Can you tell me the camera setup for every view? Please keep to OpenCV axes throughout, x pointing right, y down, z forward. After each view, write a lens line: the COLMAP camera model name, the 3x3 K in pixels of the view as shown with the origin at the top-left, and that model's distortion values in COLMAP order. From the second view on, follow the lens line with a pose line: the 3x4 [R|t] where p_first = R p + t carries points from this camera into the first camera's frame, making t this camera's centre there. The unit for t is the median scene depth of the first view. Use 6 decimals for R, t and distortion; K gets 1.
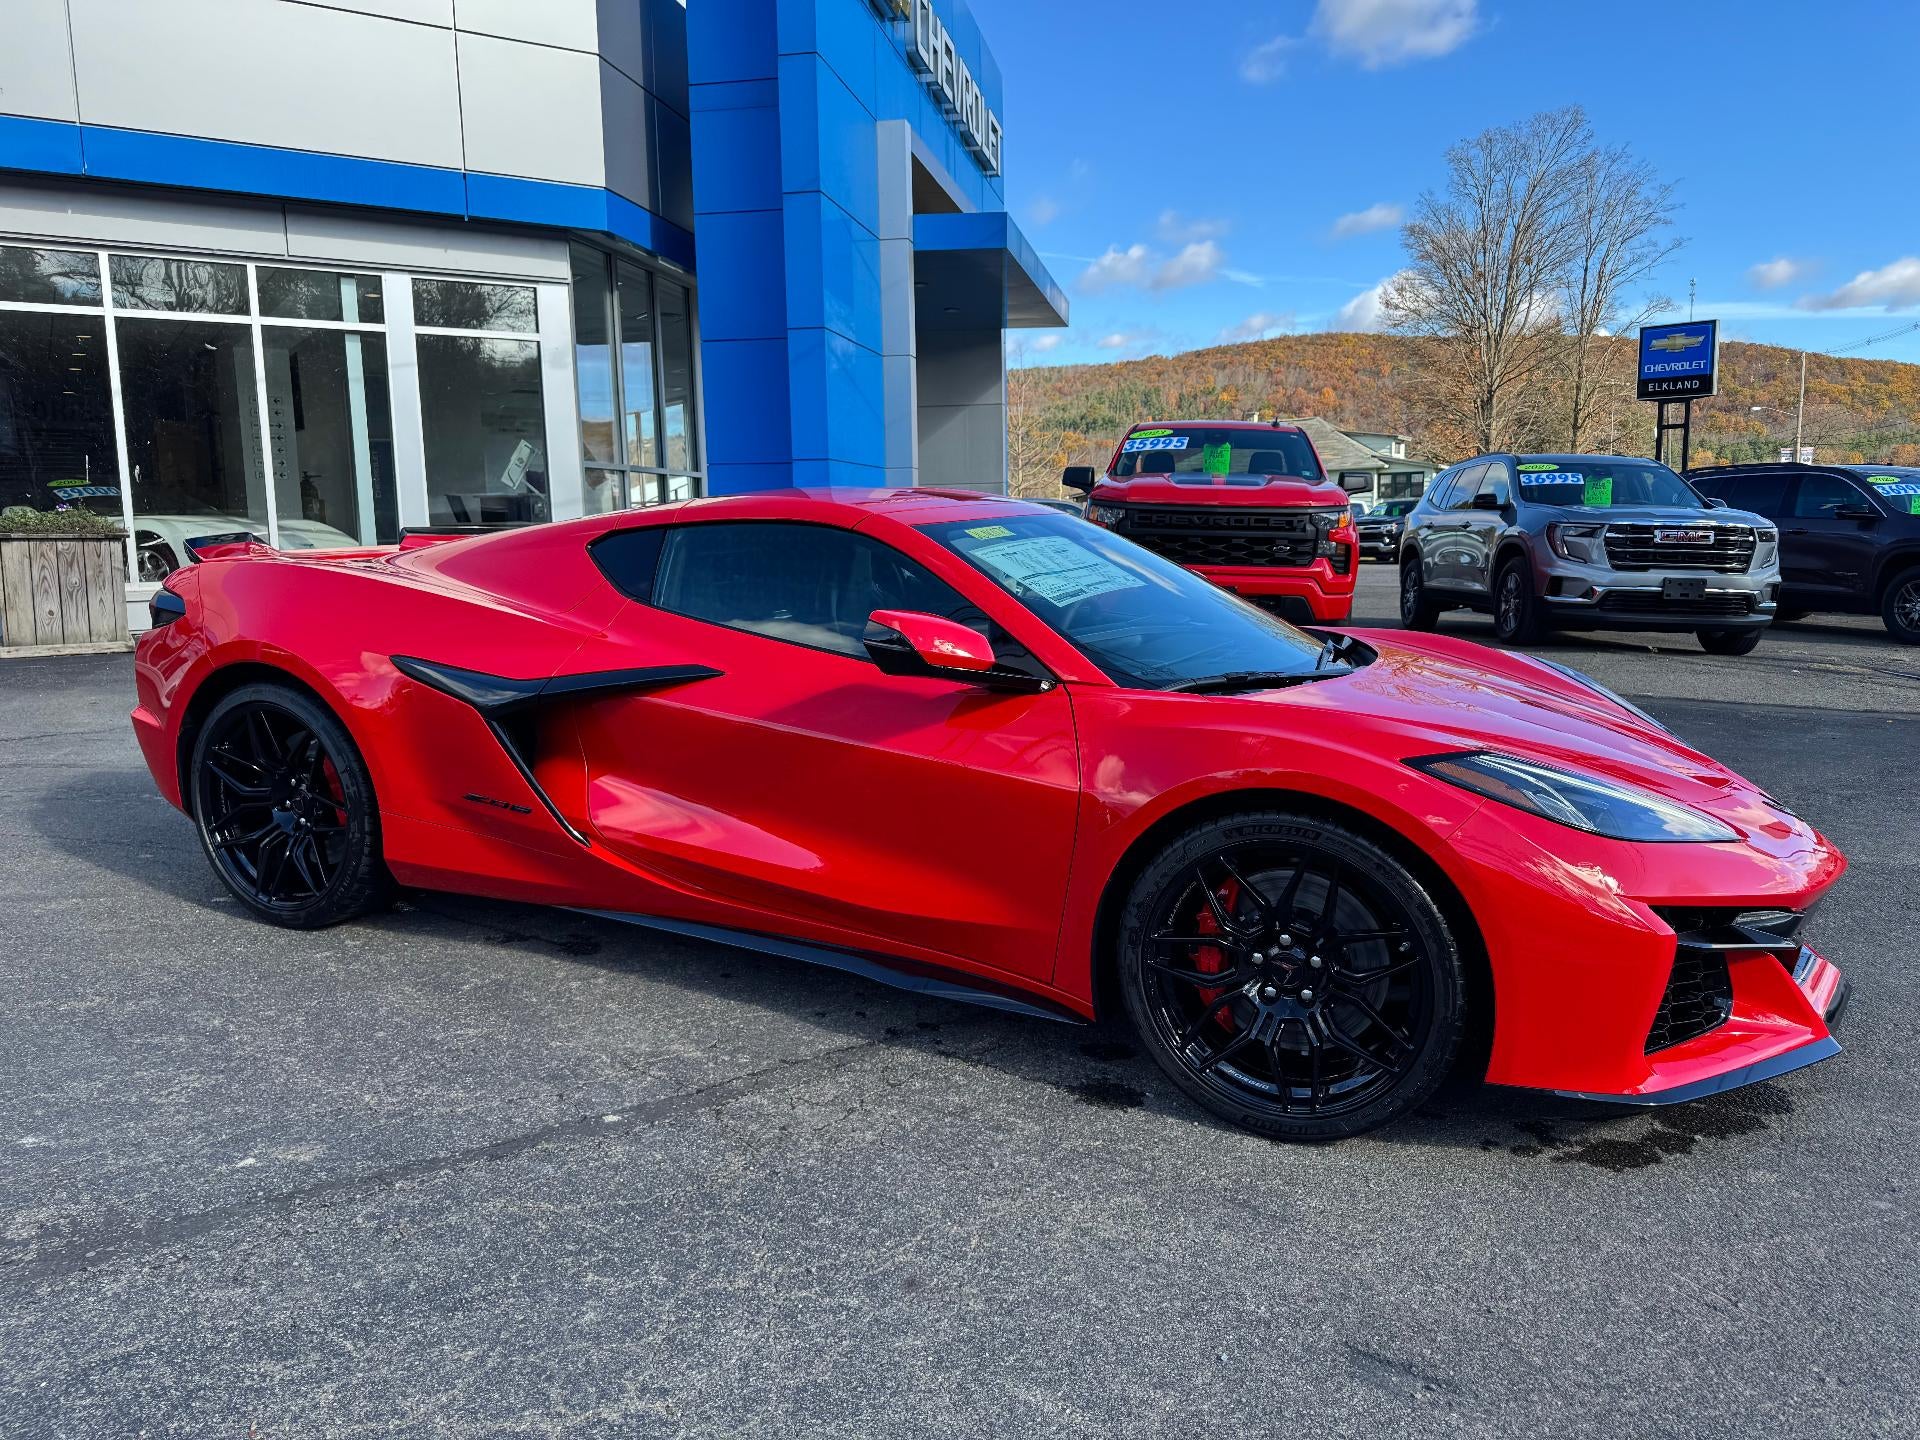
lens RADIAL K [[1364.6, 0, 960.2], [0, 1364.6, 721.4], [0, 0, 1]] dist [0.015153, -0.018466]
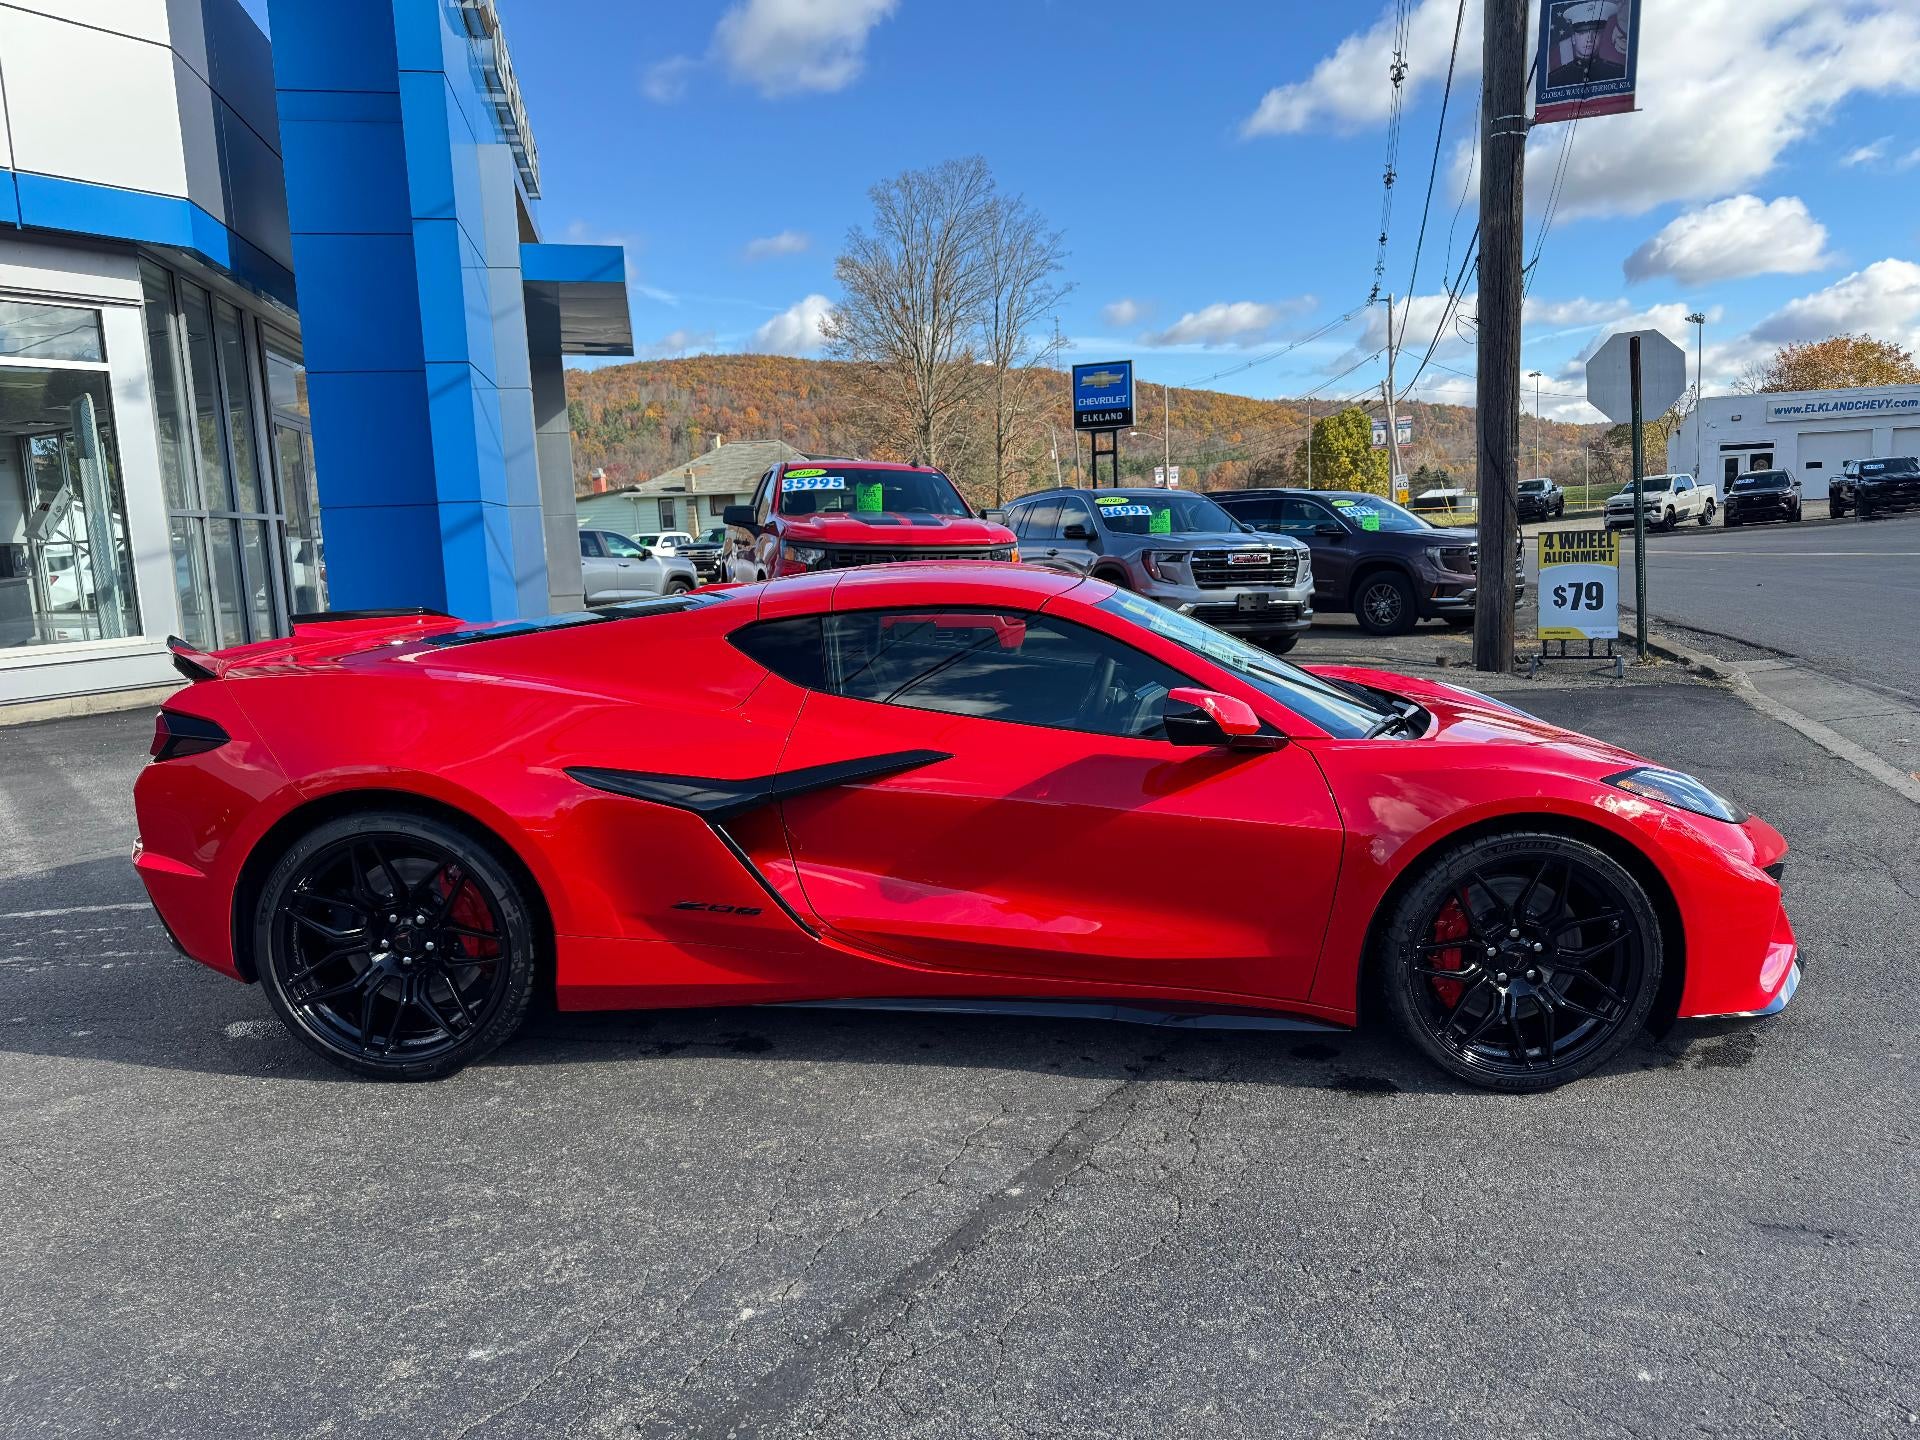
lens RADIAL K [[1364.6, 0, 976.9], [0, 1364.6, 729.7], [0, 0, 1]] dist [0.015153, -0.018466]
pose [[0.915142, -0.080996, 0.394912, -0.181298], [0.083842, 0.996428, 0.010076, -0.020766], [-0.394317, 0.023889, 0.918664, 0.010551]]
